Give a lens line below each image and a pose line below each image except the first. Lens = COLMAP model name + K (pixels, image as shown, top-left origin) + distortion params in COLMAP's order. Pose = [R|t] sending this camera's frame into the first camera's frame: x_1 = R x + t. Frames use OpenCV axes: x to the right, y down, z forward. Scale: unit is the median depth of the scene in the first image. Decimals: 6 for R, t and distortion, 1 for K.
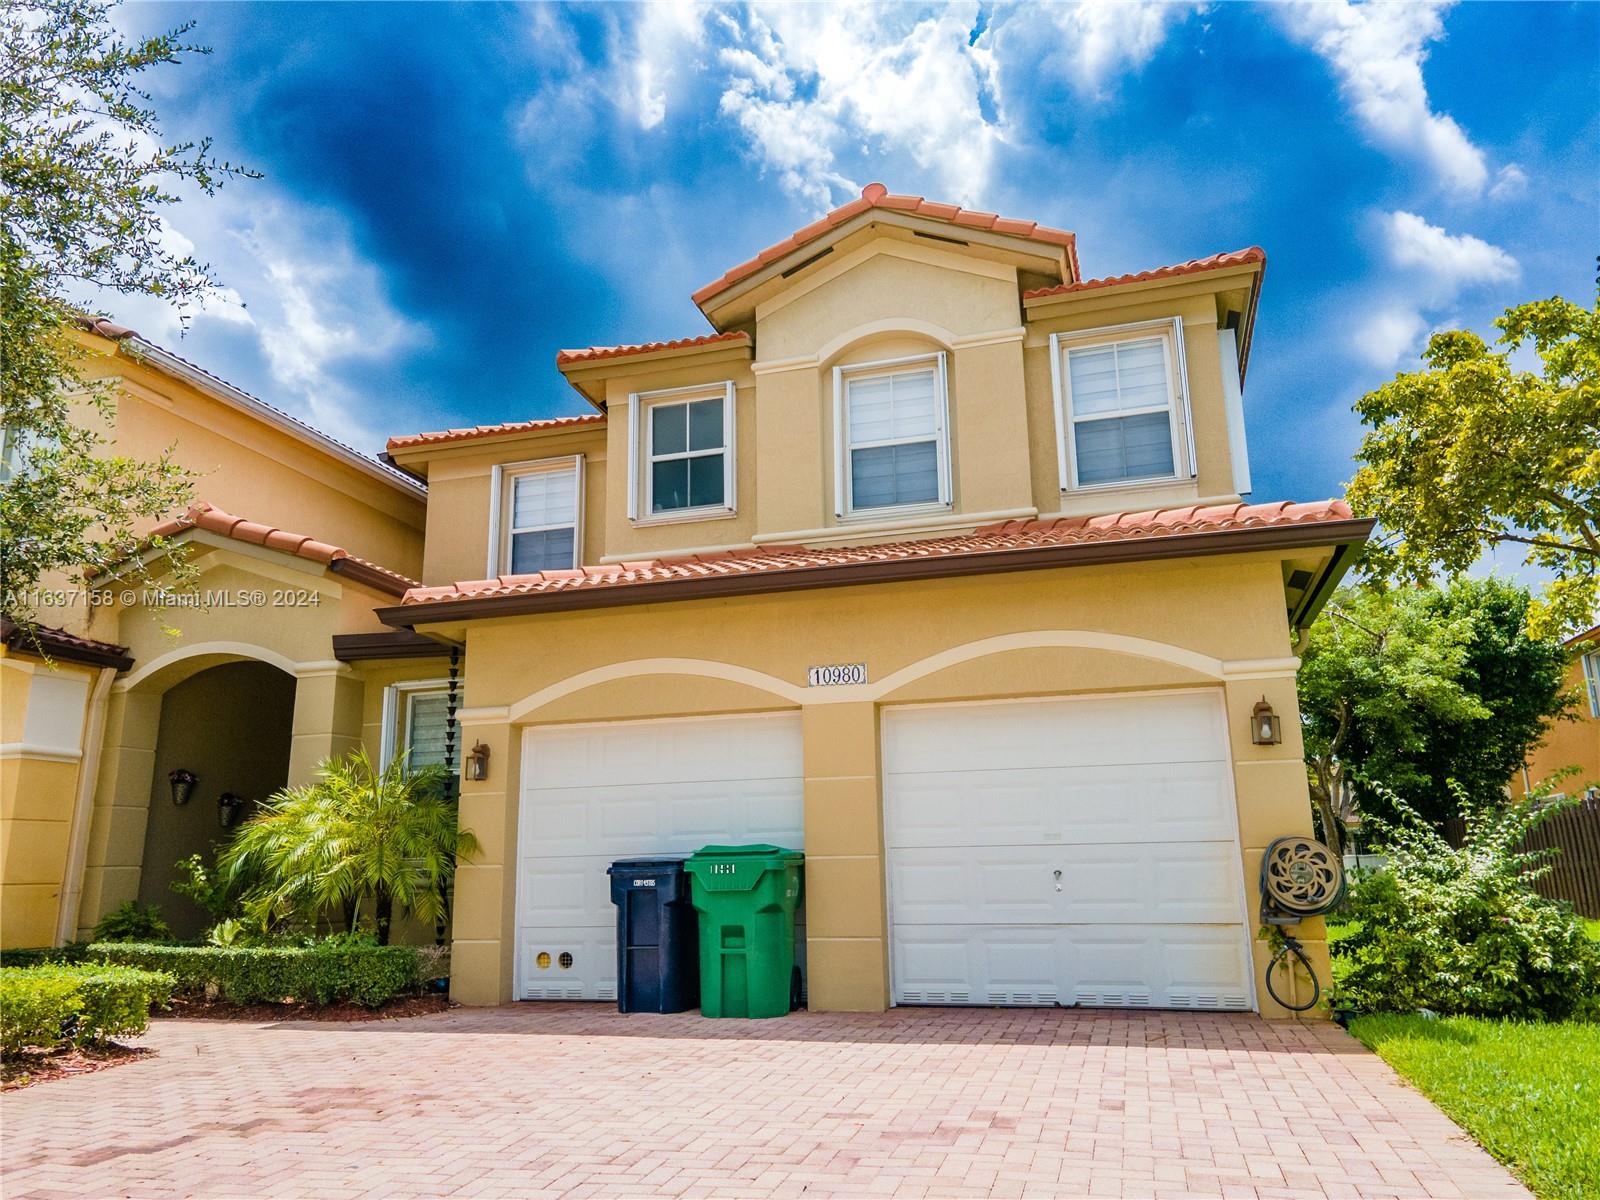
lens RADIAL K [[1182.5, 0, 800.0], [0, 1182.5, 600.0], [0, 0, 1]] dist [0.003958, 0.004979]
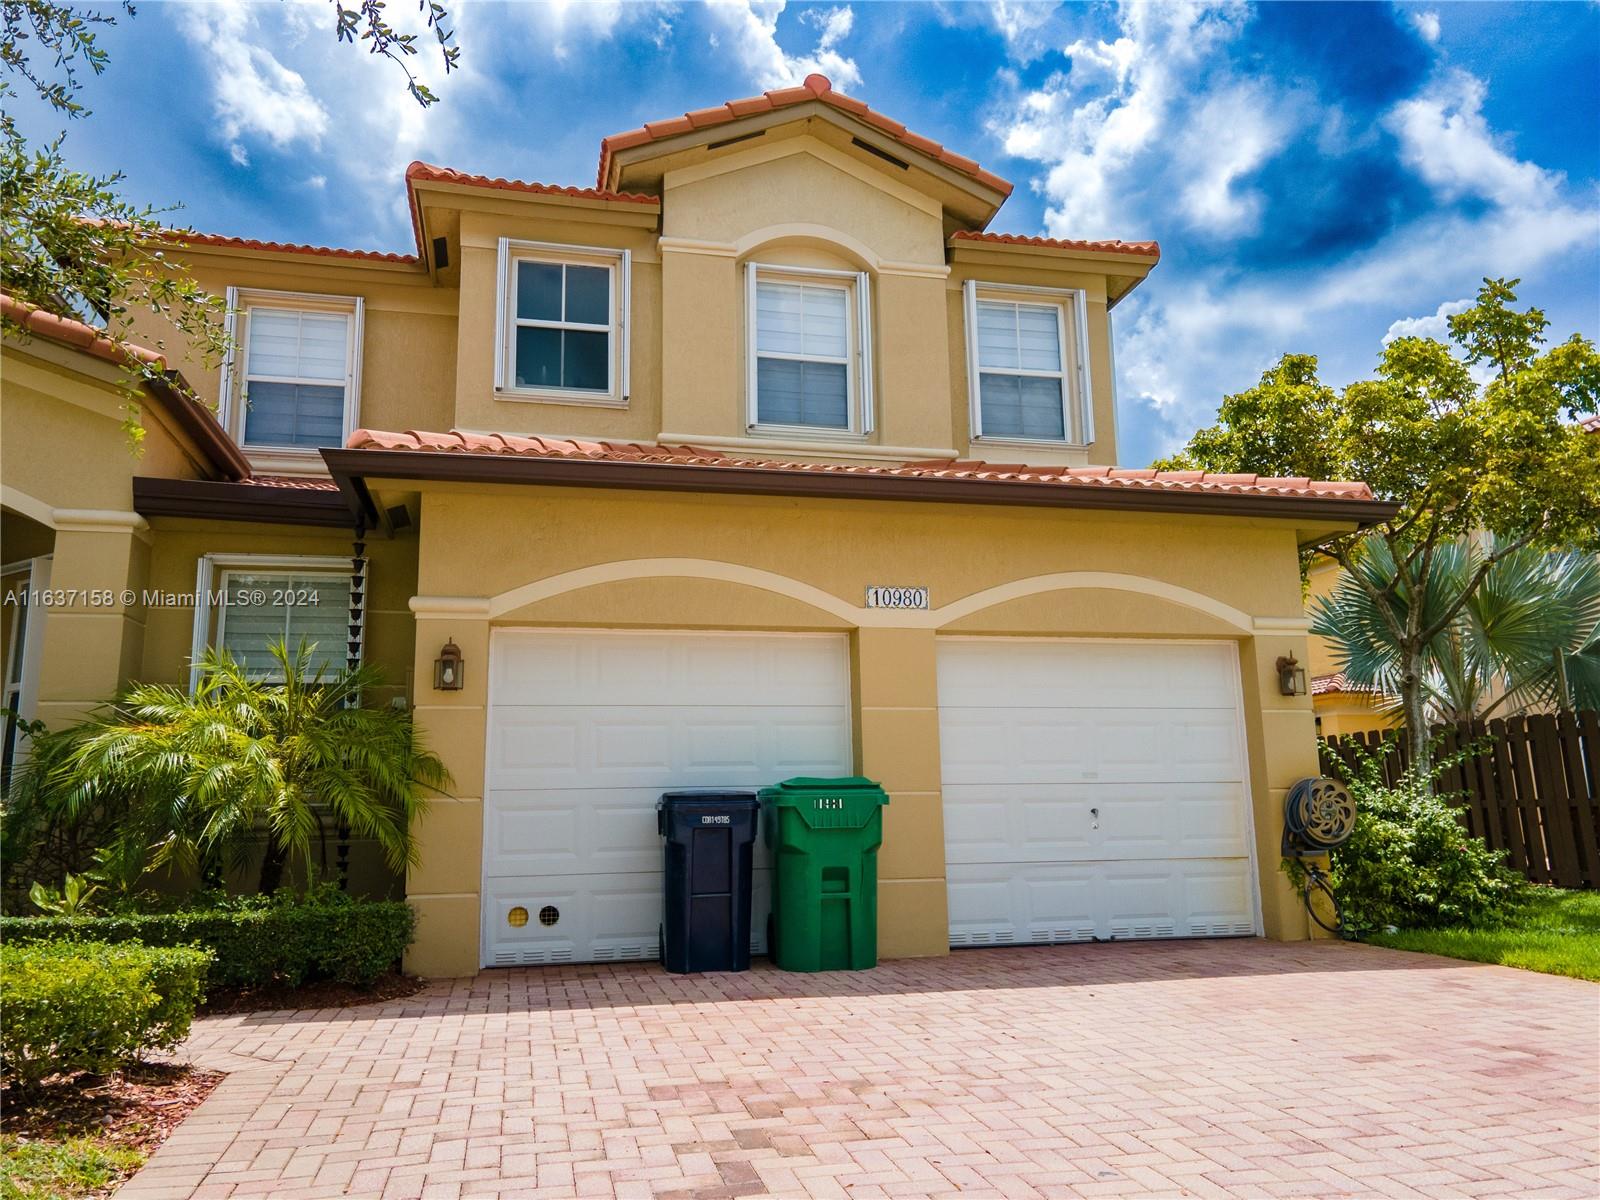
lens RADIAL K [[1199.2, 0, 800.0], [0, 1199.2, 600.0], [0, 0, 1]] dist [0.008593, 0.001242]
pose [[0.867766, 0.093109, 0.488174, -0.463680], [-0.110020, 0.993911, 0.006000, 0.064543], [-0.484643, -0.058915, 0.872726, 0.209199]]
